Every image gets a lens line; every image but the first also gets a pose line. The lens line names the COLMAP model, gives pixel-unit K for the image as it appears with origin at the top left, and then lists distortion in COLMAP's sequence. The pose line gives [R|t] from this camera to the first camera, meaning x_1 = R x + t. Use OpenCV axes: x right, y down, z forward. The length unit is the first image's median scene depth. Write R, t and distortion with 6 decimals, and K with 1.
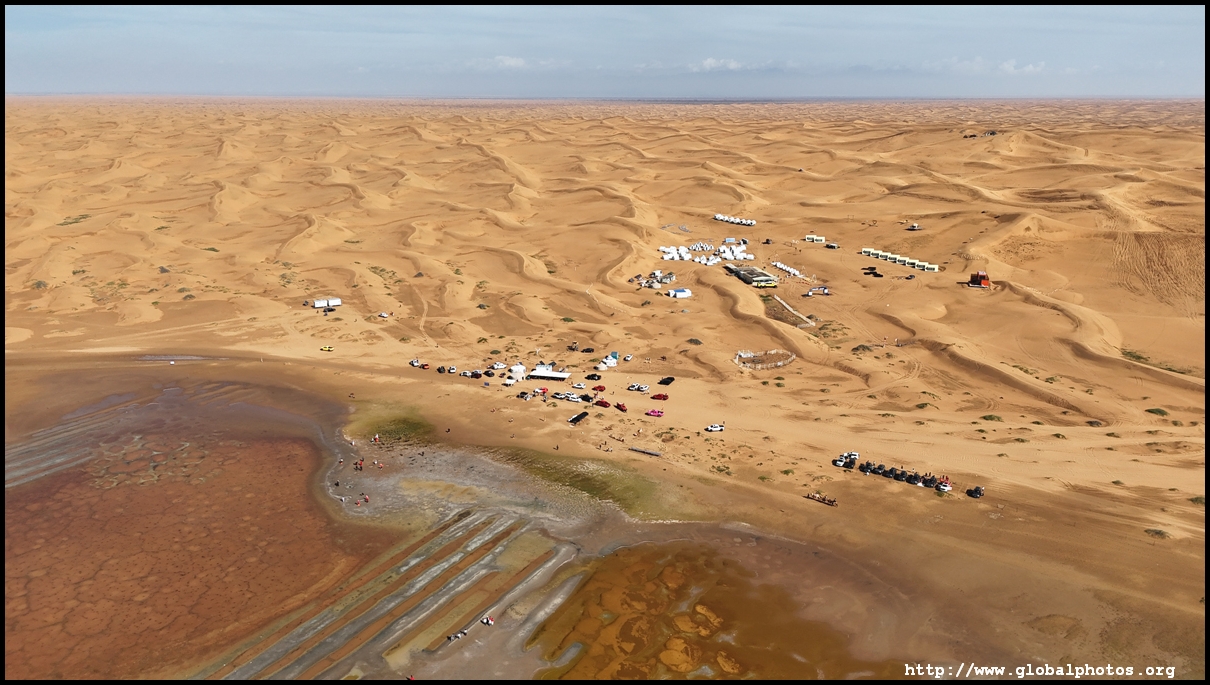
lens RADIAL K [[885.1, 0, 607.5], [0, 885.1, 339.4], [0, 0, 1]] dist [0.074242, -0.068982]
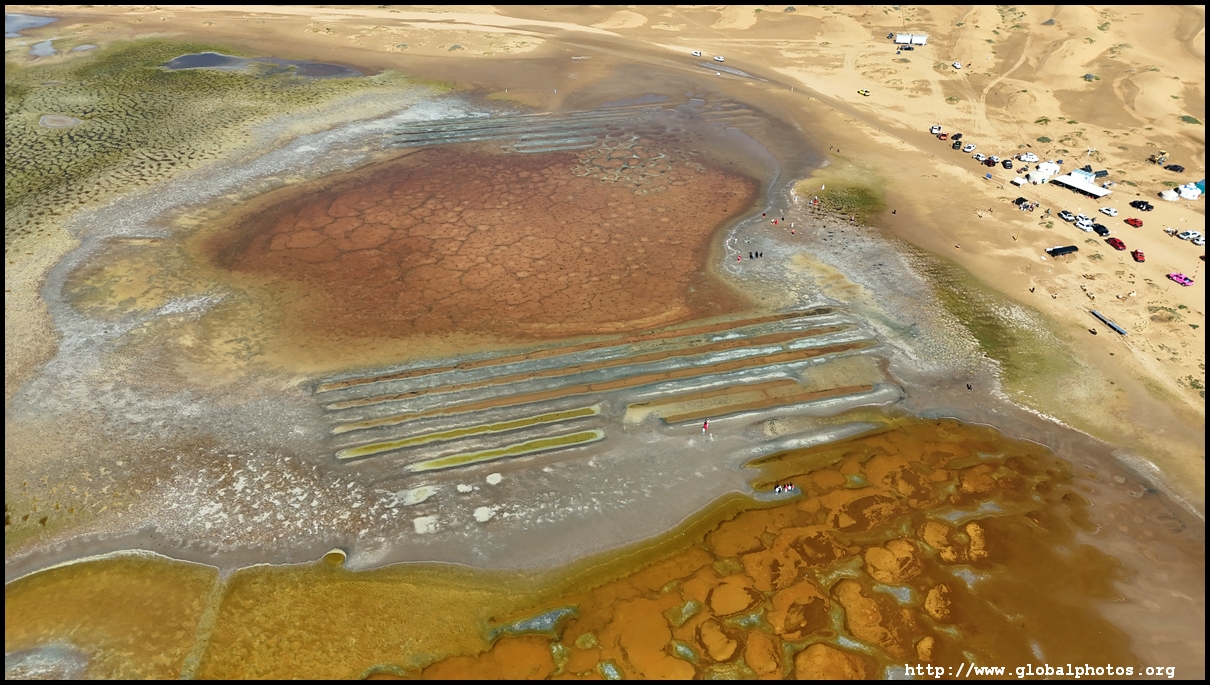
lens RADIAL K [[885.1, 0, 597.5], [0, 885.1, 346.9], [0, 0, 1]] dist [0.074242, -0.068982]
pose [[0.701630, 0.385185, -0.599456, 0.238815], [-0.188366, 0.911631, 0.365304, -0.057115], [0.687193, -0.143391, 0.712184, 0.202191]]
